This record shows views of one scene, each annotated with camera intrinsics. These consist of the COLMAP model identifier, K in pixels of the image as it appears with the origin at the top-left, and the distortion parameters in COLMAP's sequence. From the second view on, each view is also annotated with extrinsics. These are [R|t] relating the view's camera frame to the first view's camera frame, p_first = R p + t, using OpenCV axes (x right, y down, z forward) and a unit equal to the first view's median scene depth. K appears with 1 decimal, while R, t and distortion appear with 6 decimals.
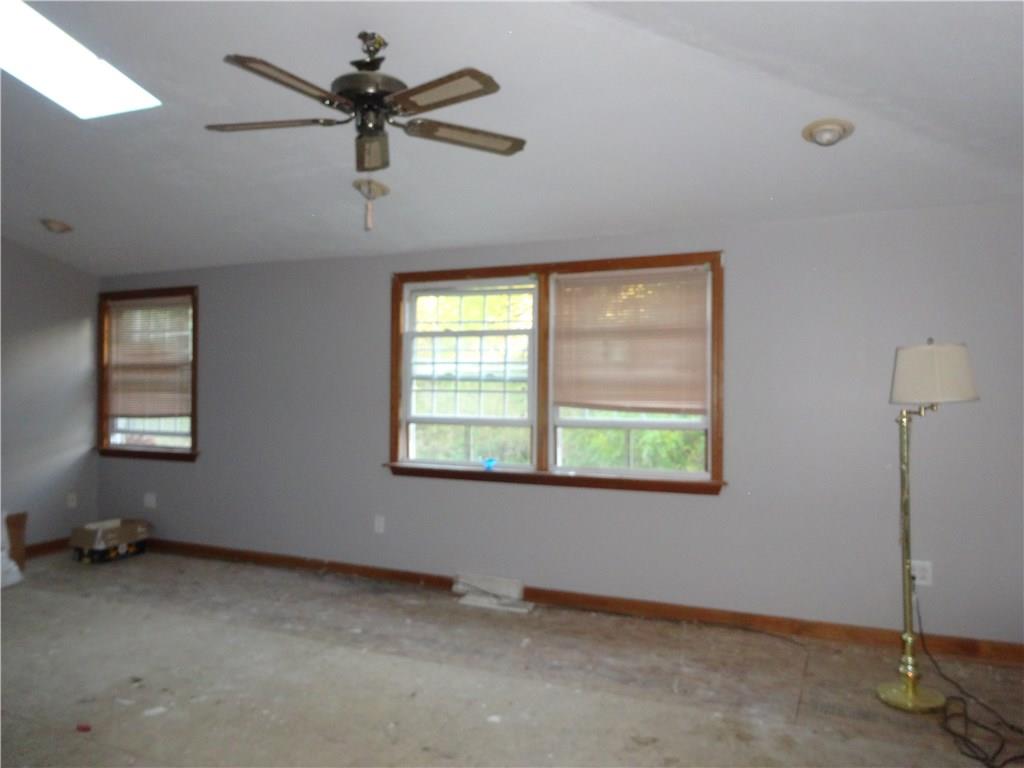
lens RADIAL K [[755.3, 0, 512.0], [0, 755.3, 384.0], [0, 0, 1]] dist [-0.008099, 0.003224]
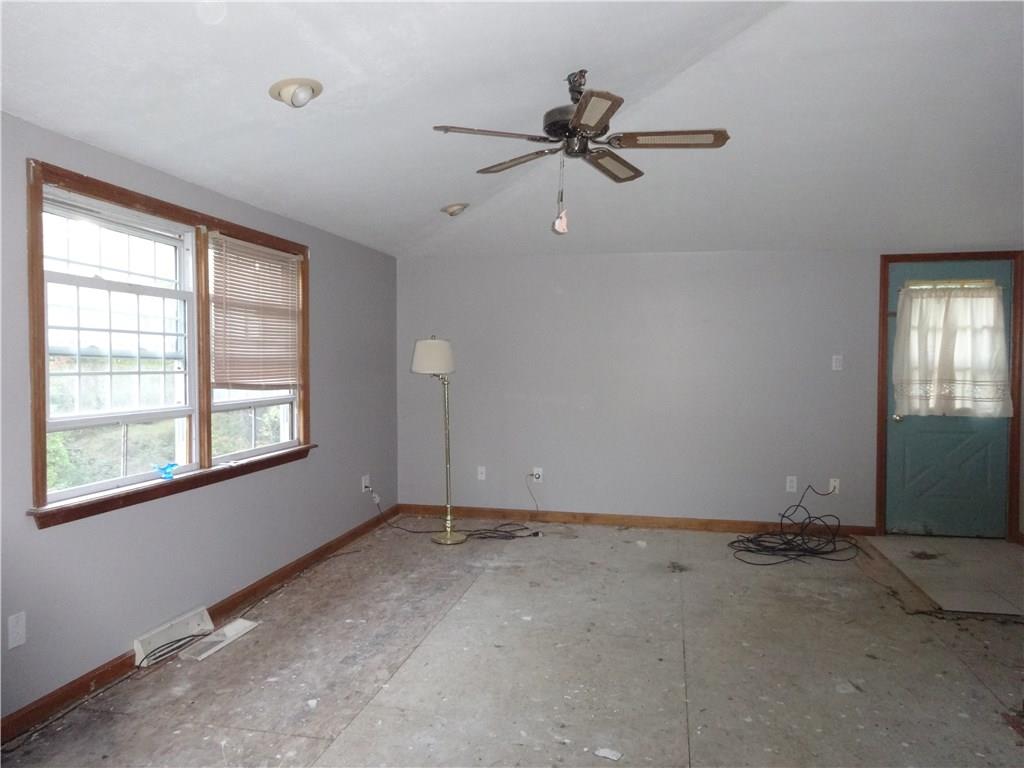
lens RADIAL K [[755.3, 0, 512.0], [0, 755.3, 384.0], [0, 0, 1]] dist [-0.008099, 0.003224]
pose [[-0.226178, -0.036430, 0.973404, -0.898230], [-0.009950, 0.999335, 0.035089, -0.008948], [-0.974035, -0.001749, -0.226390, 0.923375]]
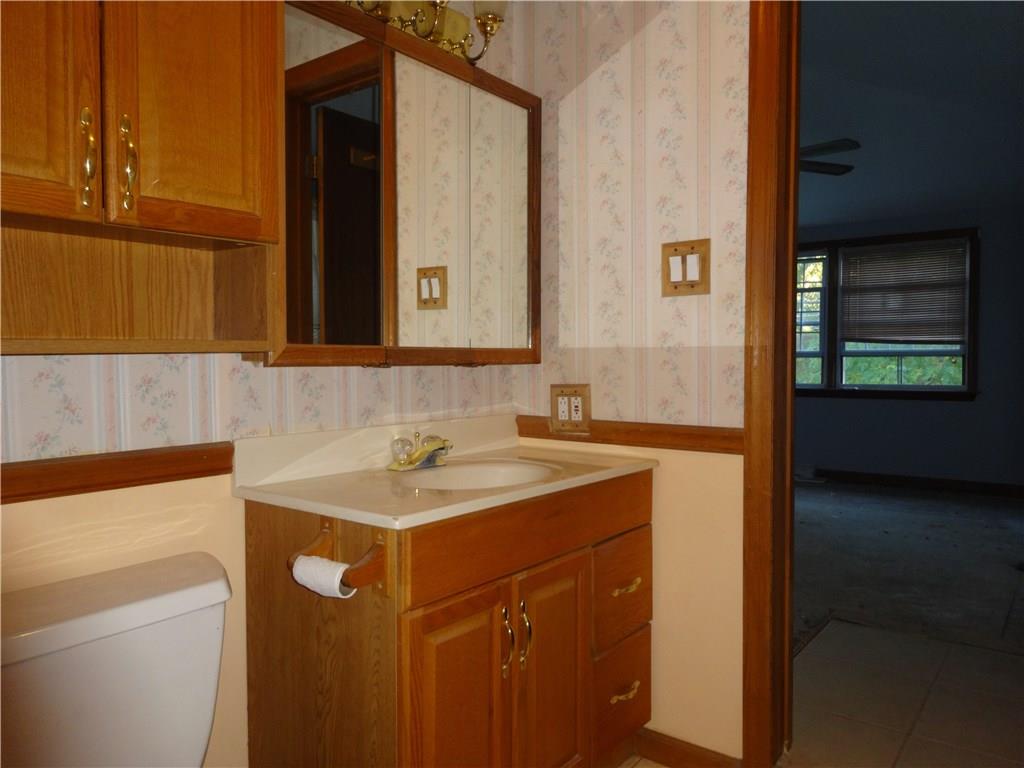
lens RADIAL K [[739.2, 0, 512.0], [0, 739.2, 384.0], [0, 0, 1]] dist [0.007952, 0.004314]
pose [[0.975798, -0.000226, -0.218673, -0.260956], [0.009477, 0.999104, 0.041255, 0.049138], [0.218468, -0.042329, 0.974926, -0.531838]]
